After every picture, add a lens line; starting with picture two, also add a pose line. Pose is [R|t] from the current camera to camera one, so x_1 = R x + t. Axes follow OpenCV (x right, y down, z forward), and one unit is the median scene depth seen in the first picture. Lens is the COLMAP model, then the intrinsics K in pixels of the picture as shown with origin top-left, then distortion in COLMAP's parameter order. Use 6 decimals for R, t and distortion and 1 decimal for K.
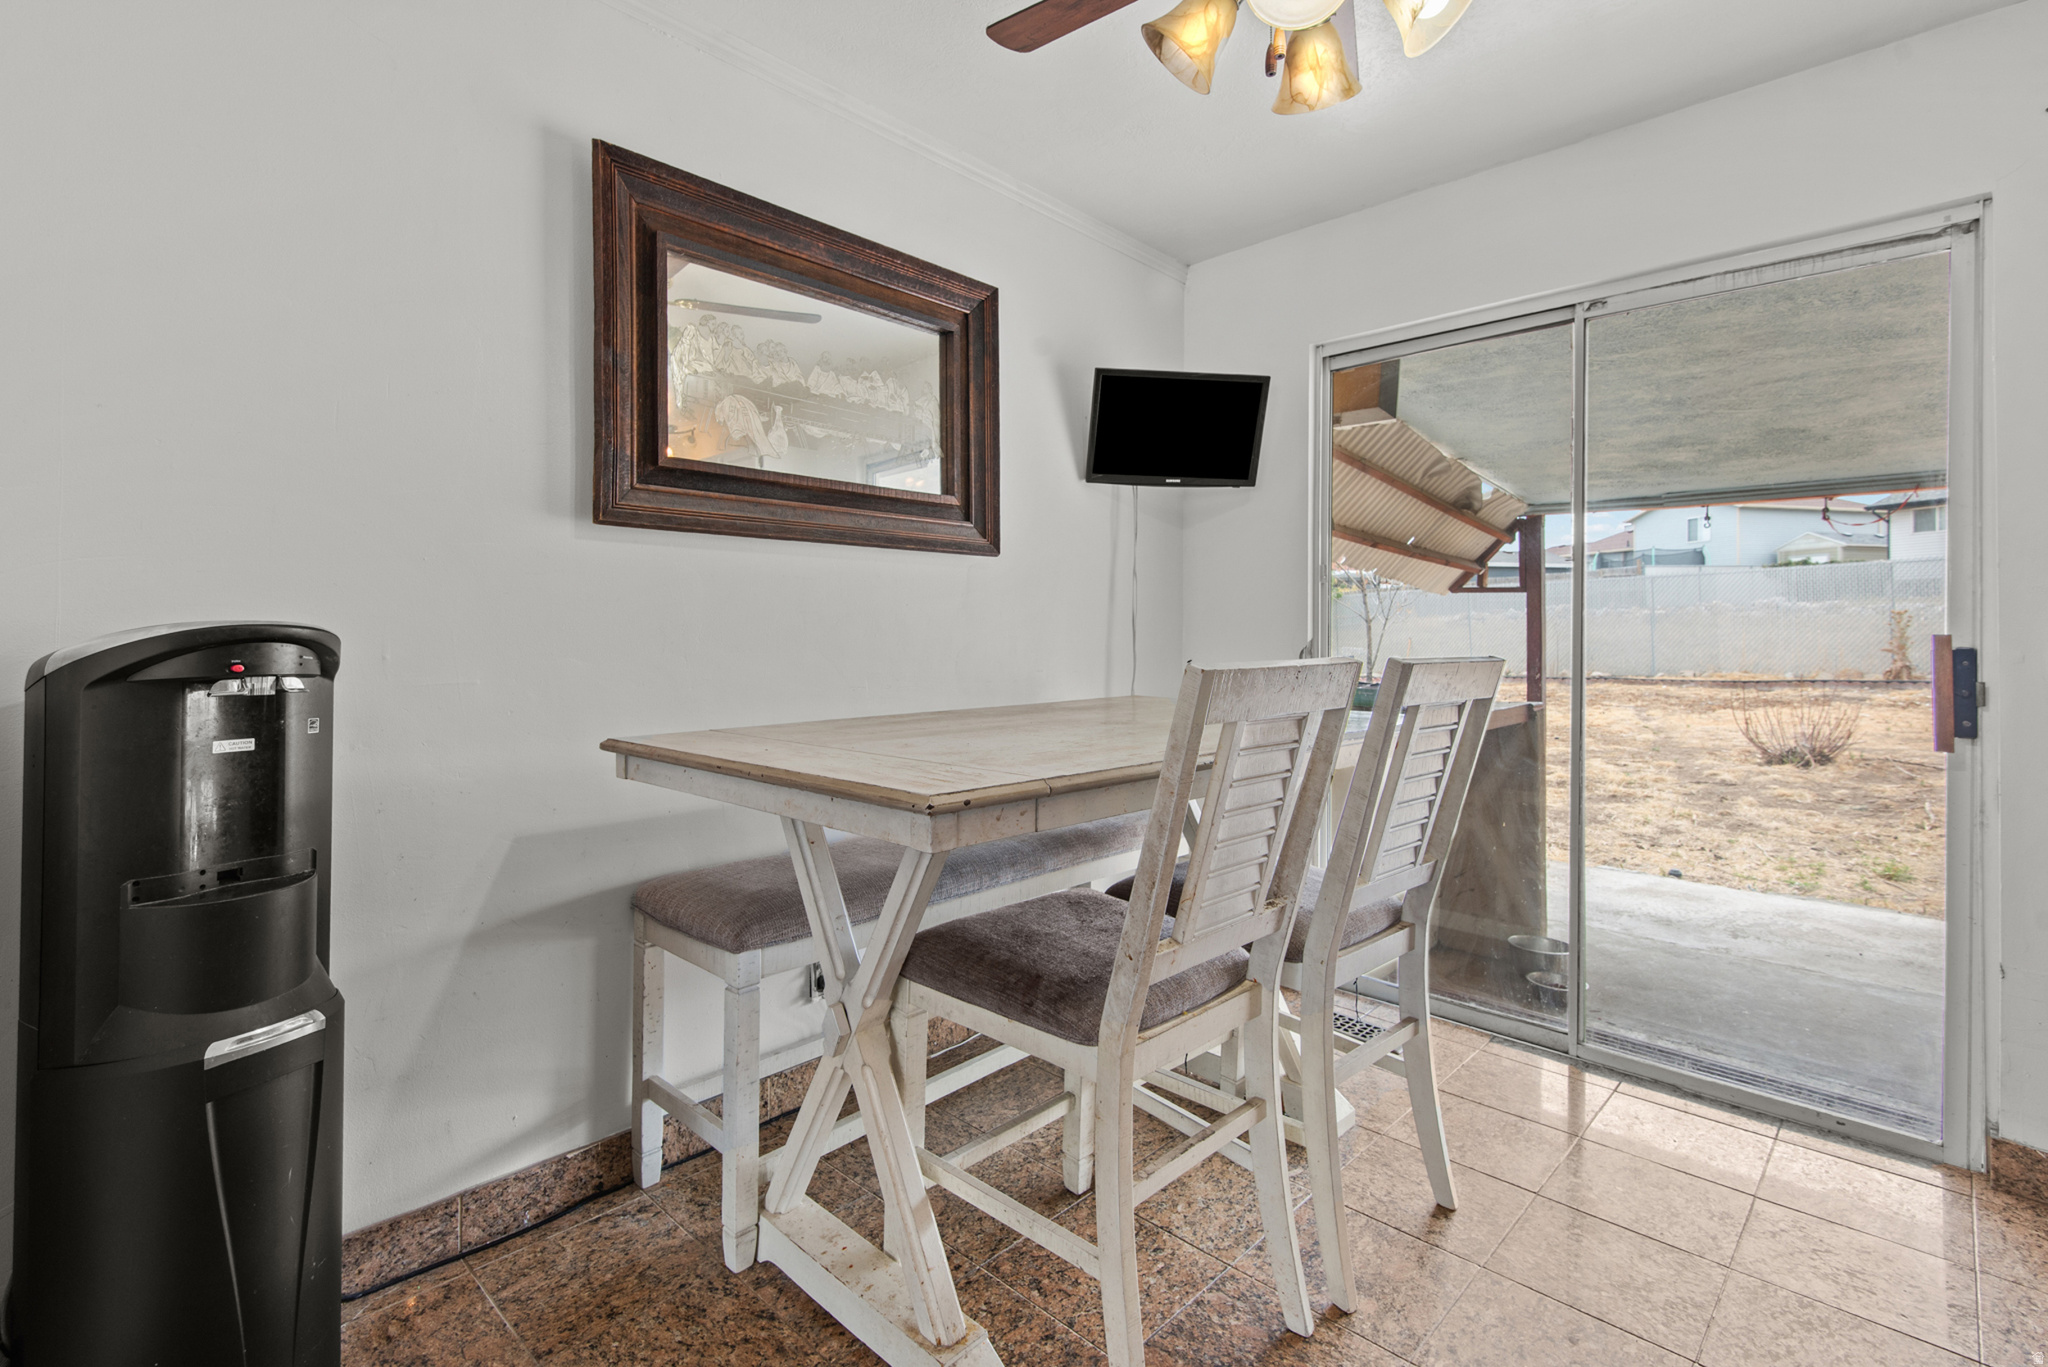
lens RADIAL K [[945.2, 0, 1021.6], [0, 945.2, 635.7], [0, 0, 1]] dist [0.003371, -0.000031]
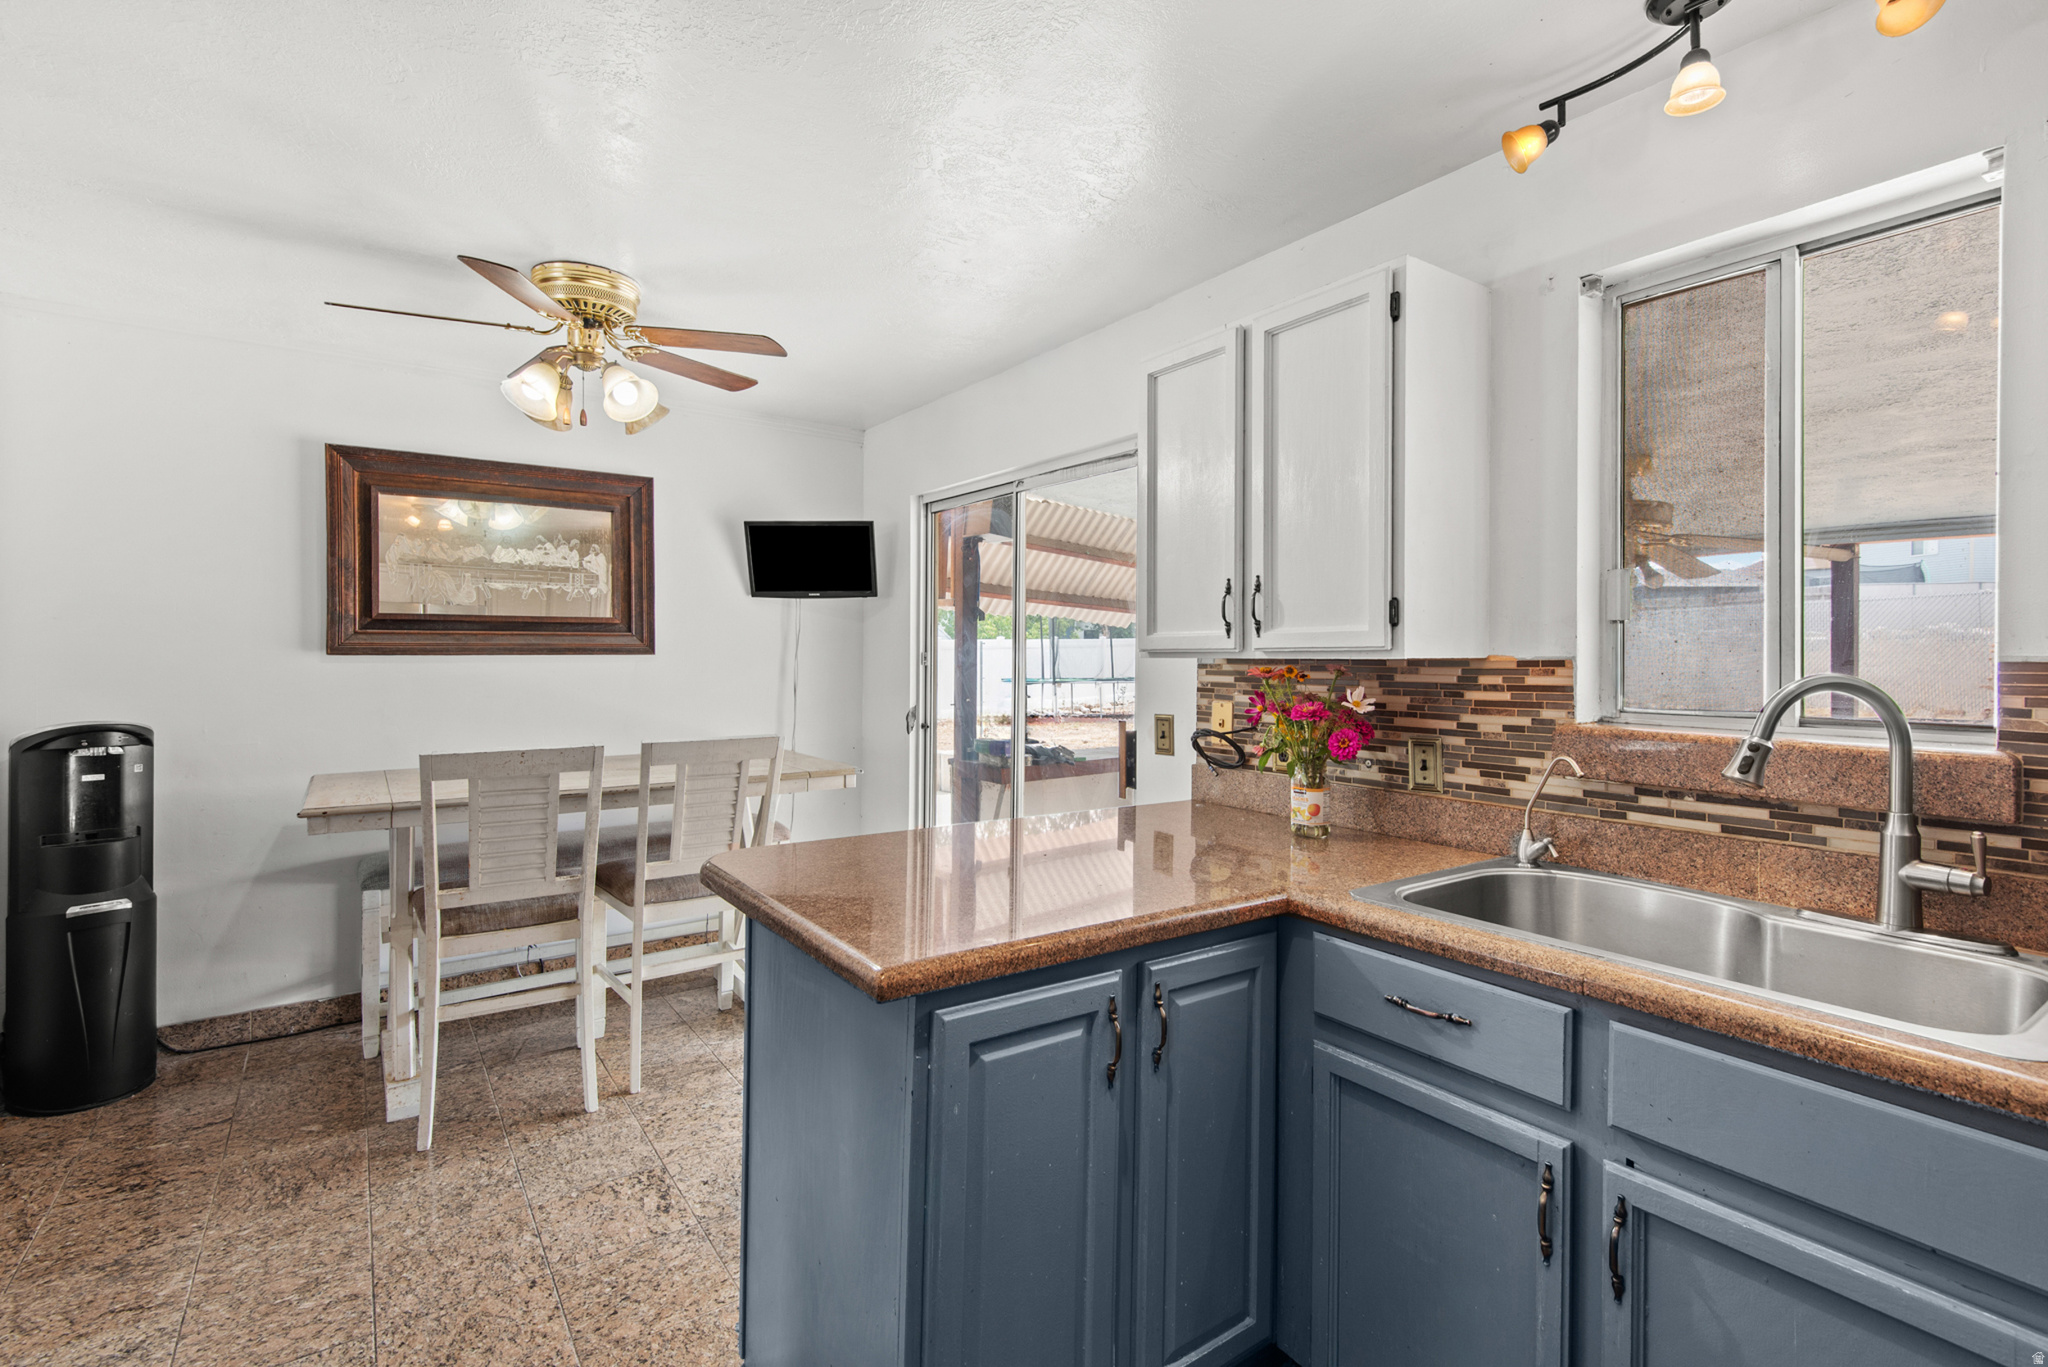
lens RADIAL K [[910.4, 0, 1033.3], [0, 910.4, 662.6], [0, 0, 1]] dist [0.000147, -0.007745]
pose [[0.987468, 0.001682, -0.157807, 1.067995], [-0.000291, 0.999961, 0.008837, -0.109657], [0.157816, -0.008681, 0.987430, -0.465104]]
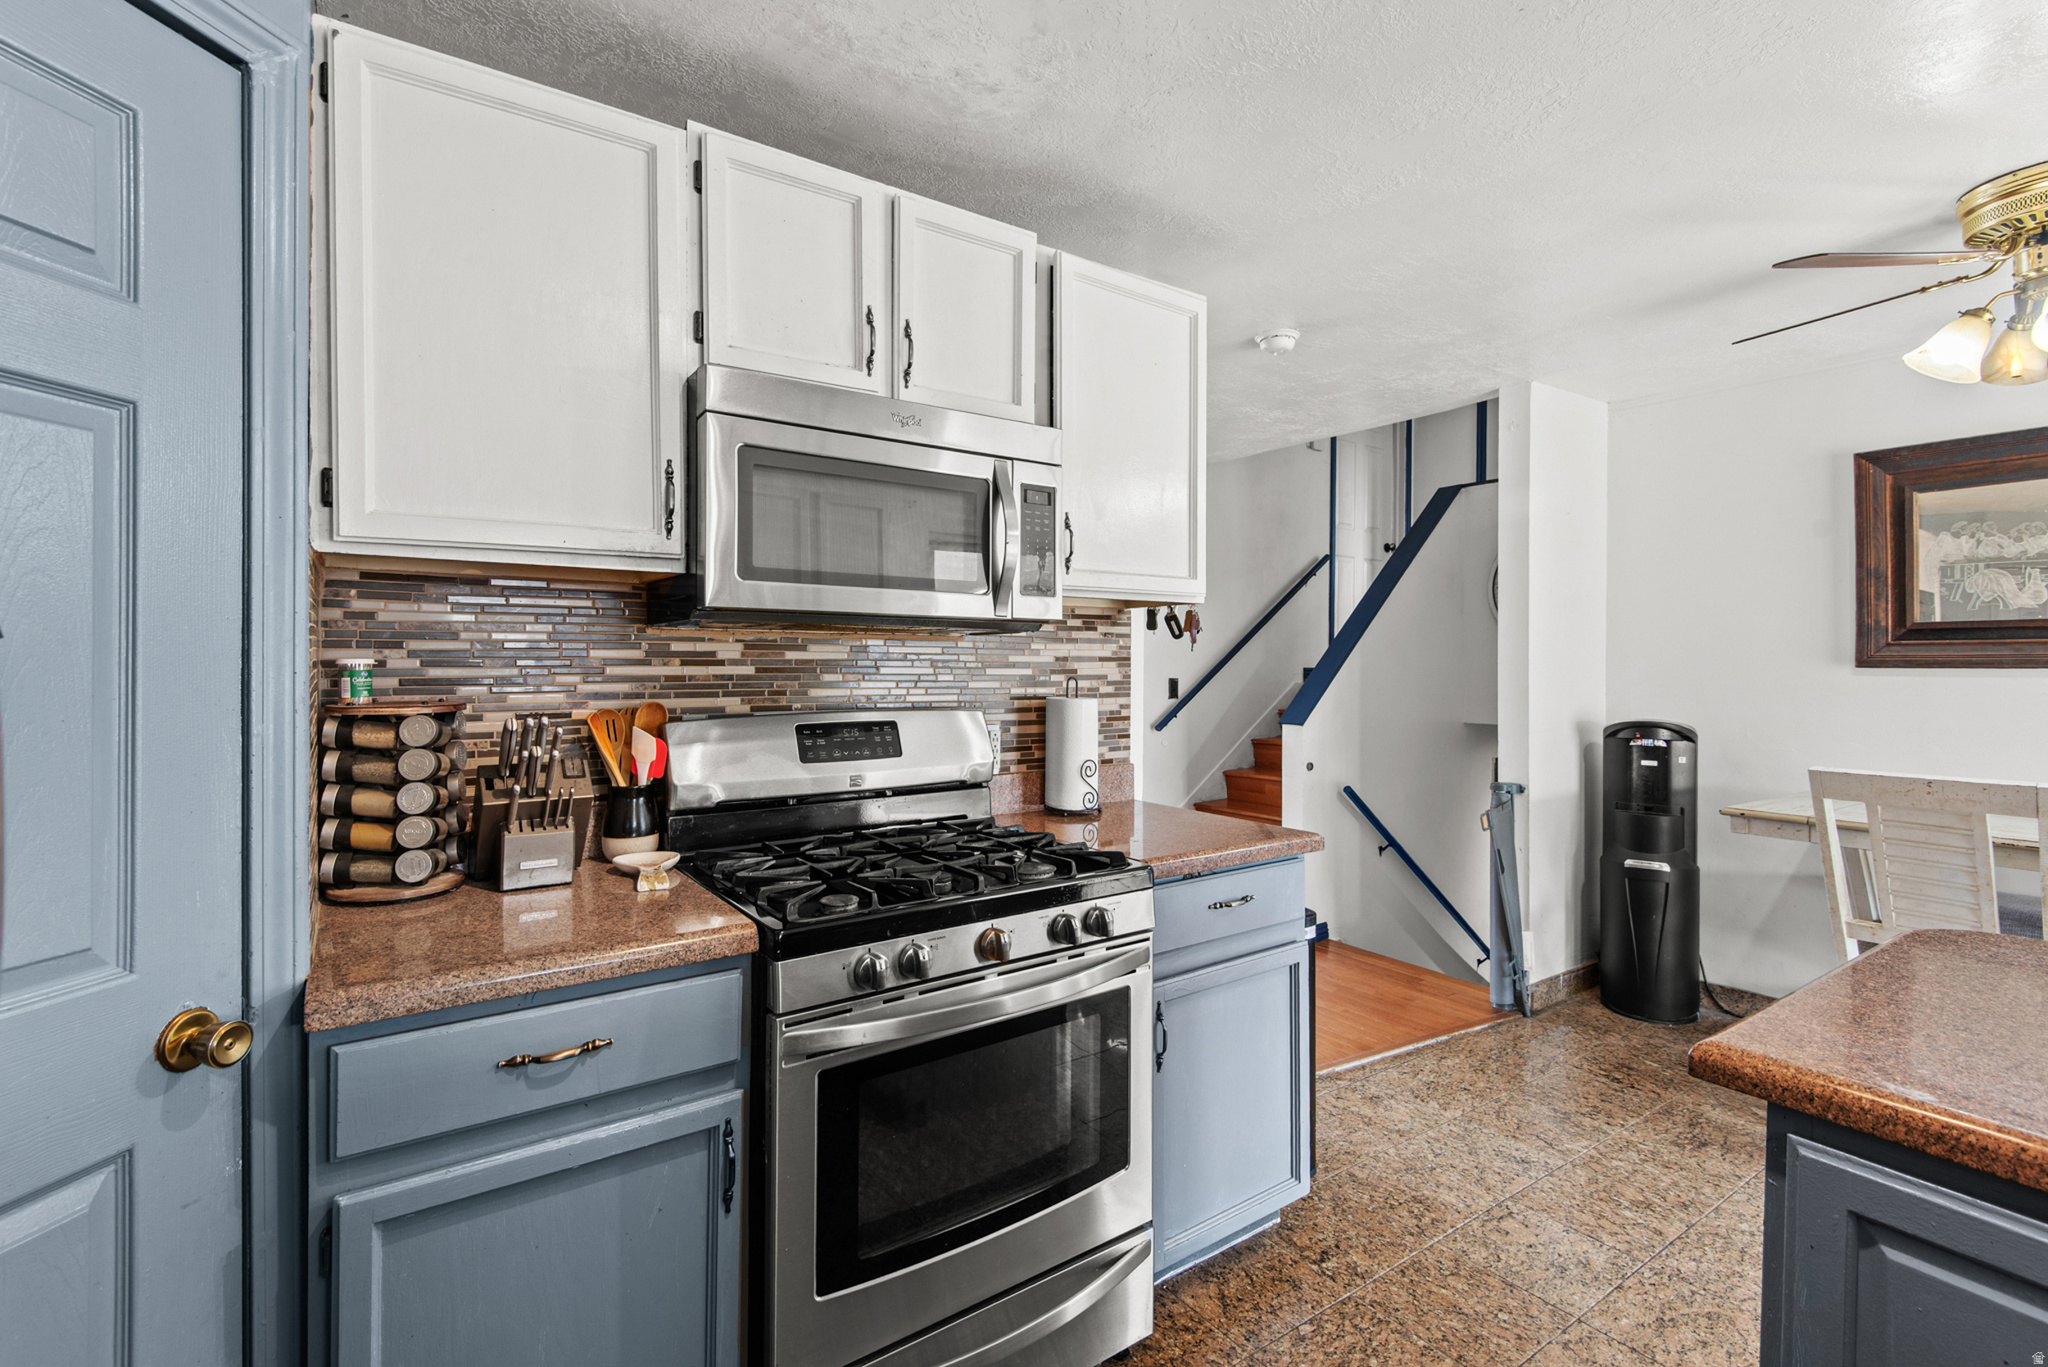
lens RADIAL K [[910.4, 0, 1033.3], [0, 910.4, 662.6], [0, 0, 1]] dist [0.000147, -0.007745]
pose [[-0.175201, -0.003739, -0.984526, 1.386312], [-0.000967, 0.999993, -0.003625, -0.109934], [0.984532, 0.000317, -0.175204, -0.211858]]
